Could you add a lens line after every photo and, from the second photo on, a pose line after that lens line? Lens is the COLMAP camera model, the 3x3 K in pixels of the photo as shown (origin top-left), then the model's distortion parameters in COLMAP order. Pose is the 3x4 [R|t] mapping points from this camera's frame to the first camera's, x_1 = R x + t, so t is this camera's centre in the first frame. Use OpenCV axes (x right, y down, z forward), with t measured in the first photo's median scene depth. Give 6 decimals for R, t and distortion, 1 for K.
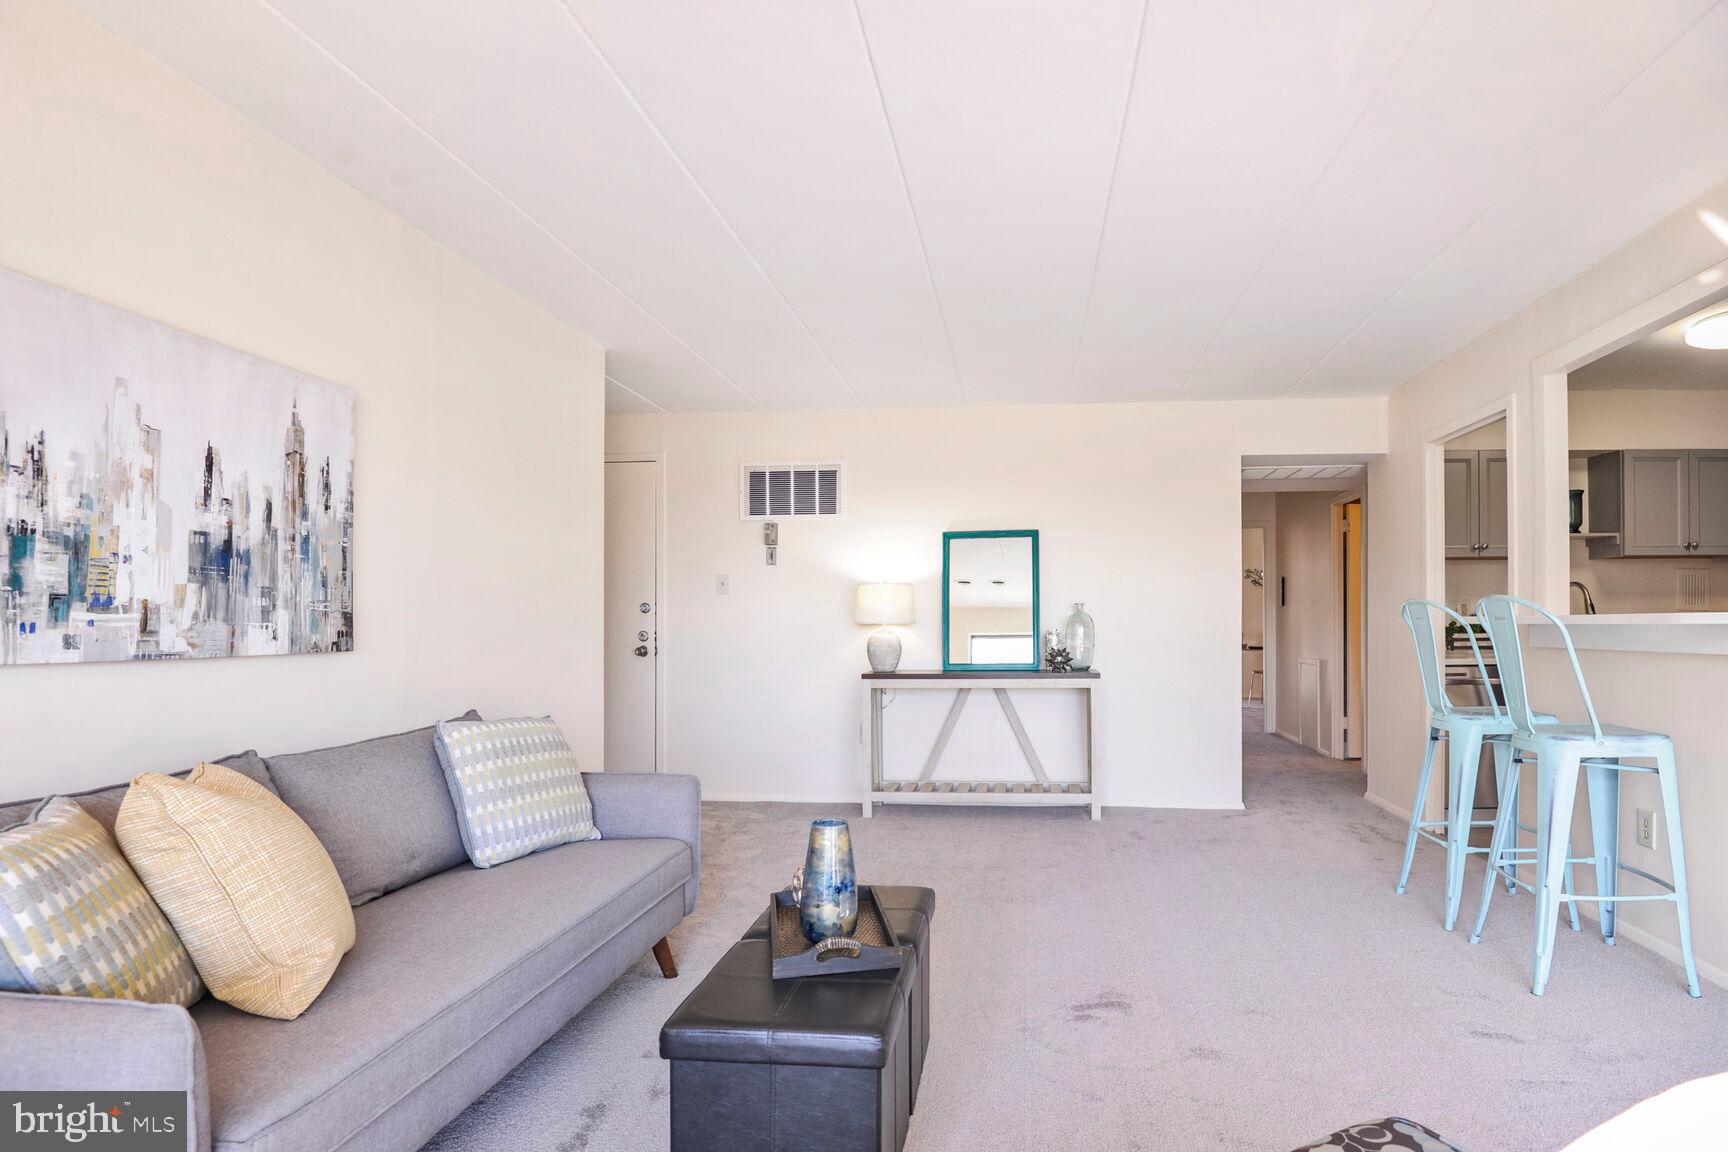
lens RADIAL K [[850.8, 0, 958.2], [0, 850.8, 616.4], [0, 0, 1]] dist [-0.002847, -0.017079]
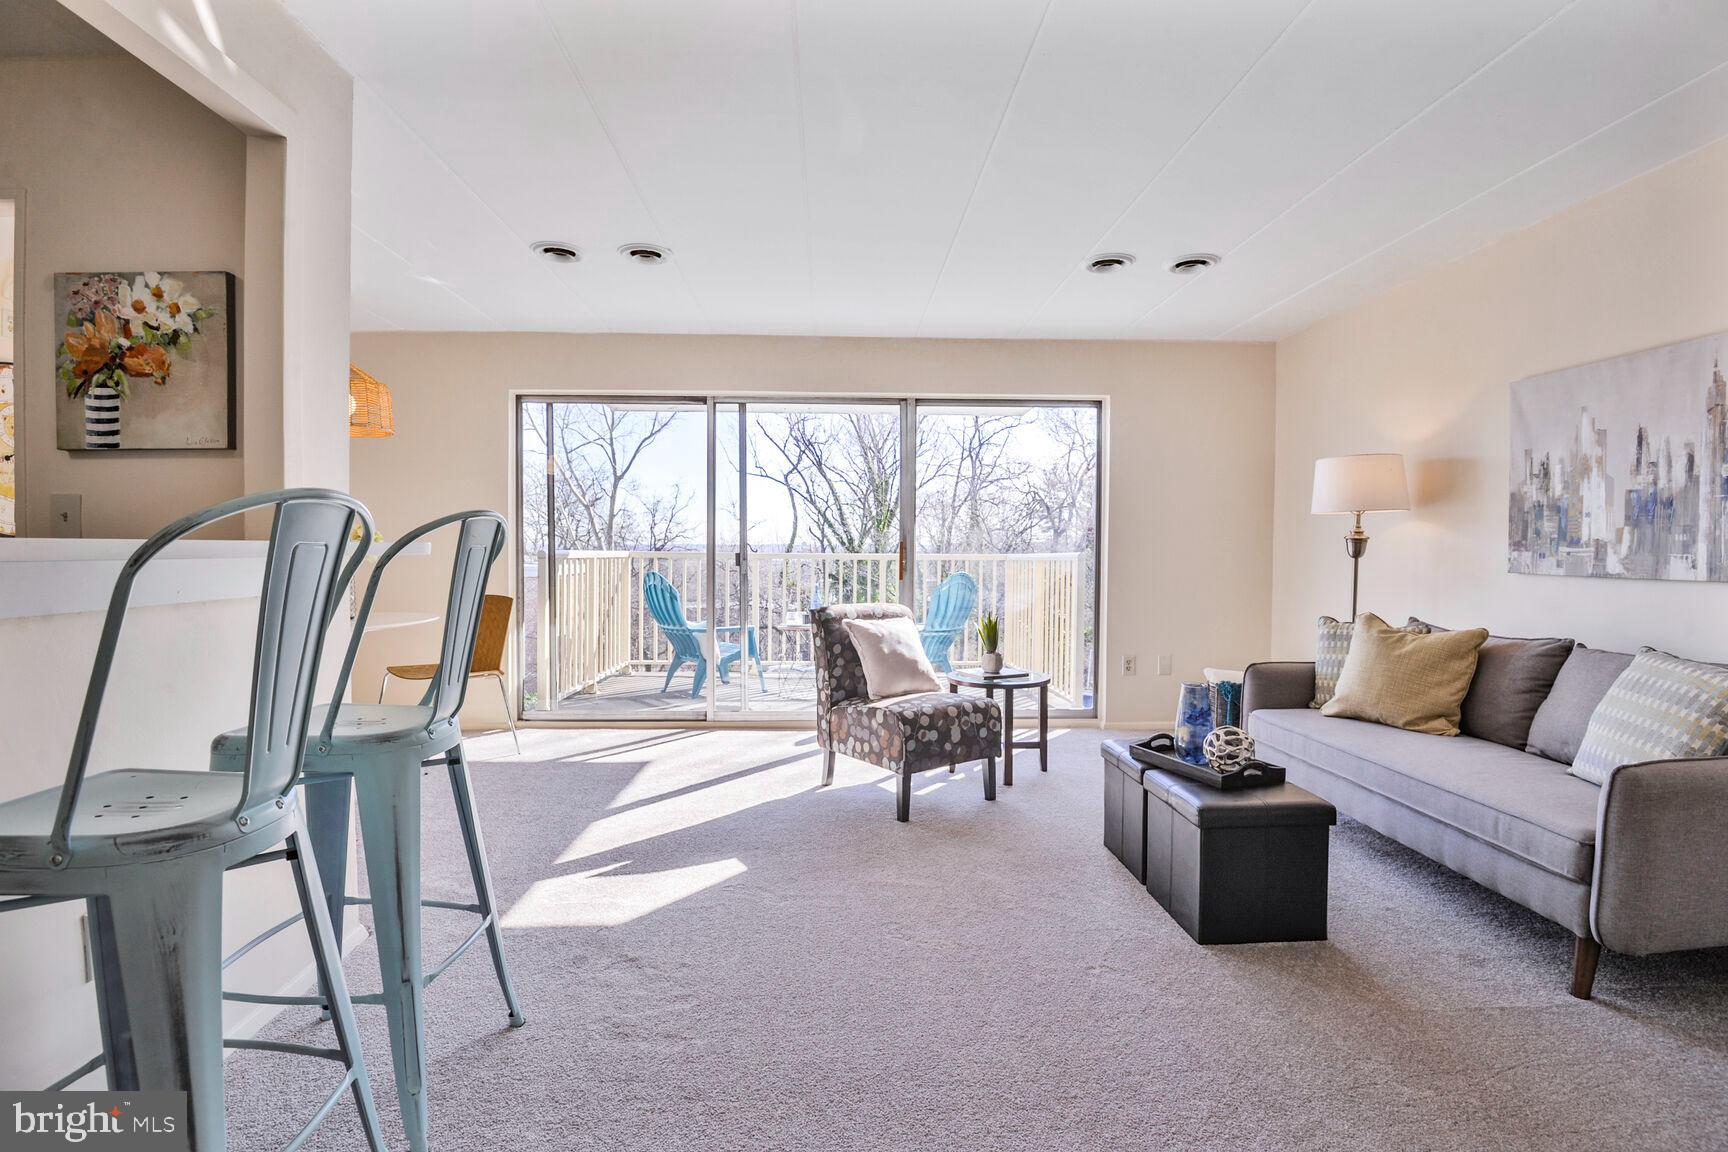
lens RADIAL K [[799.8, 0, 864.0], [0, 799.8, 576.0], [0, 0, 1]] dist [-0.051094, -0.000406]
pose [[-0.994131, 0.002907, -0.108148, 0.448519], [-0.000007, 0.999637, 0.026927, 0.009062], [0.108187, 0.026769, -0.993770, 1.784484]]
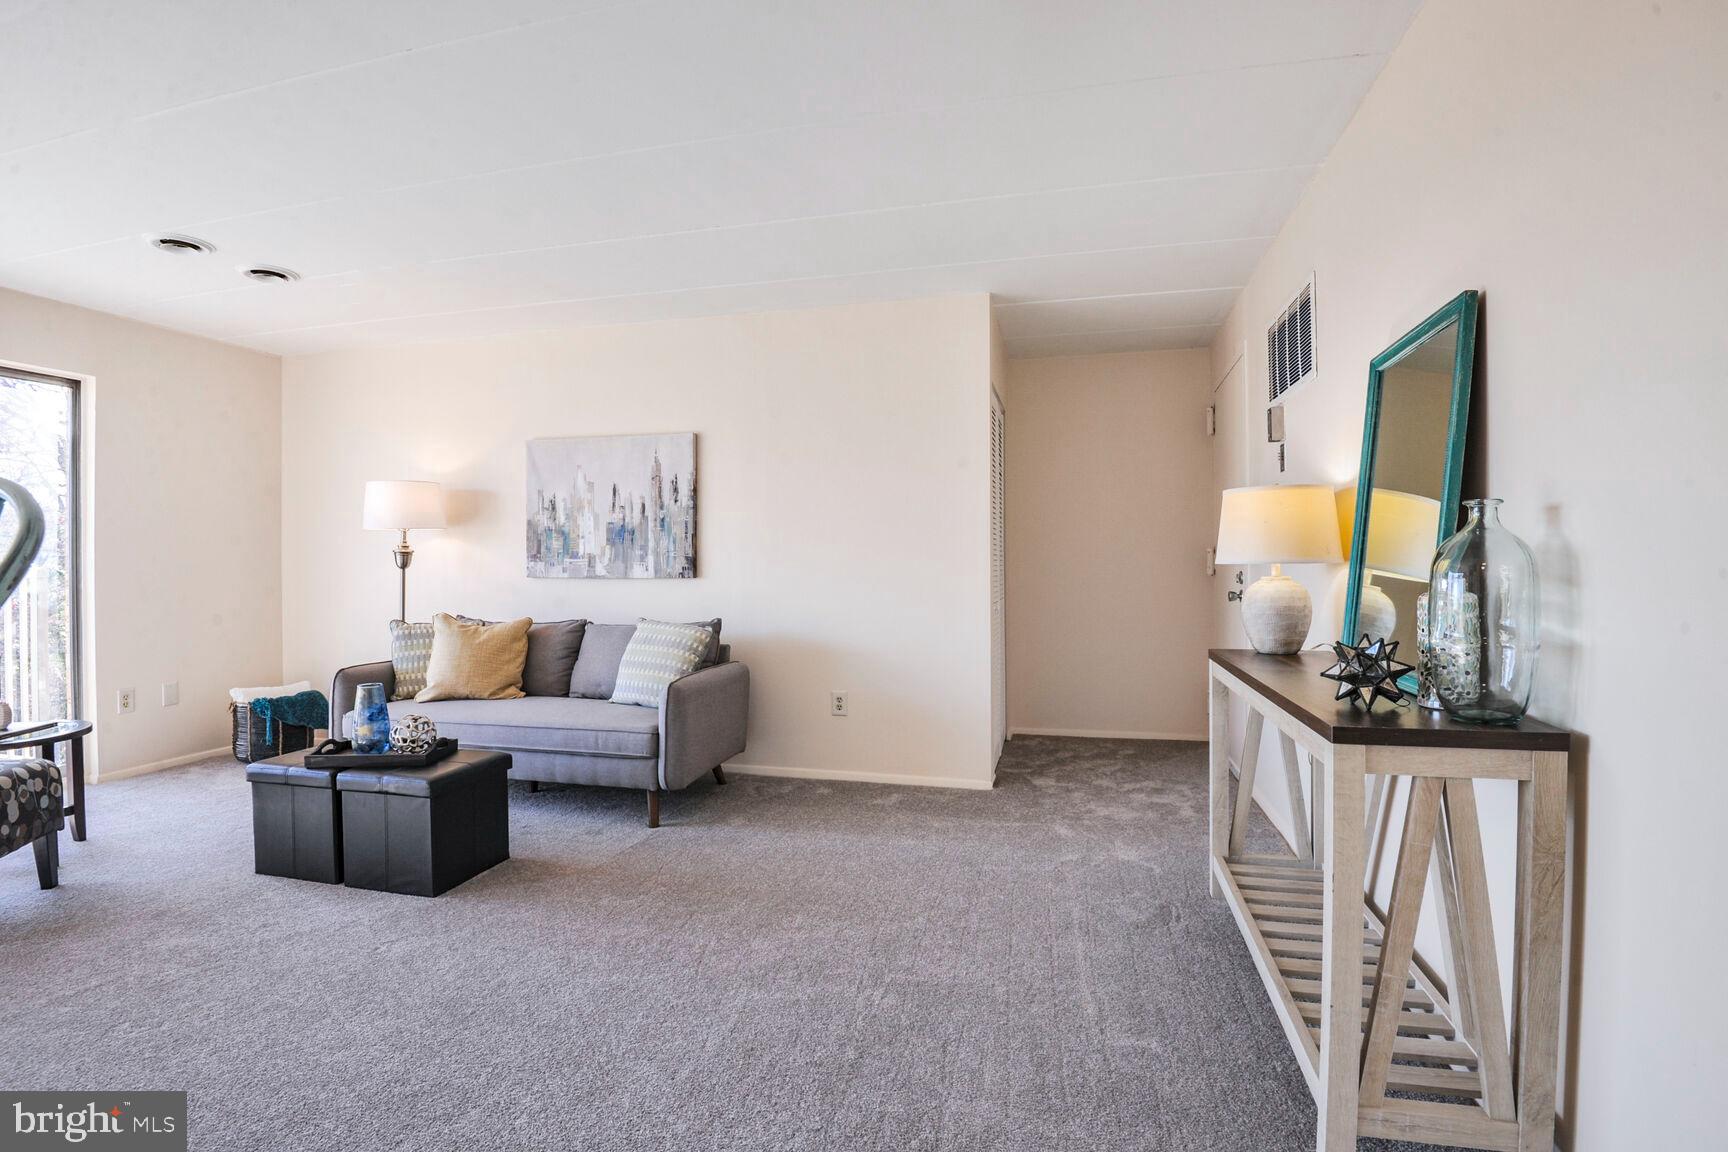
lens RADIAL K [[797.2, 0, 863.3], [0, 797.2, 567.3], [0, 0, 1]] dist [-0.016446, -0.012989]
pose [[-0.169087, 0.011799, -0.985531, 0.923588], [0.011327, 0.999886, 0.010027, 0.005548], [0.985536, -0.009467, -0.169201, 1.697677]]
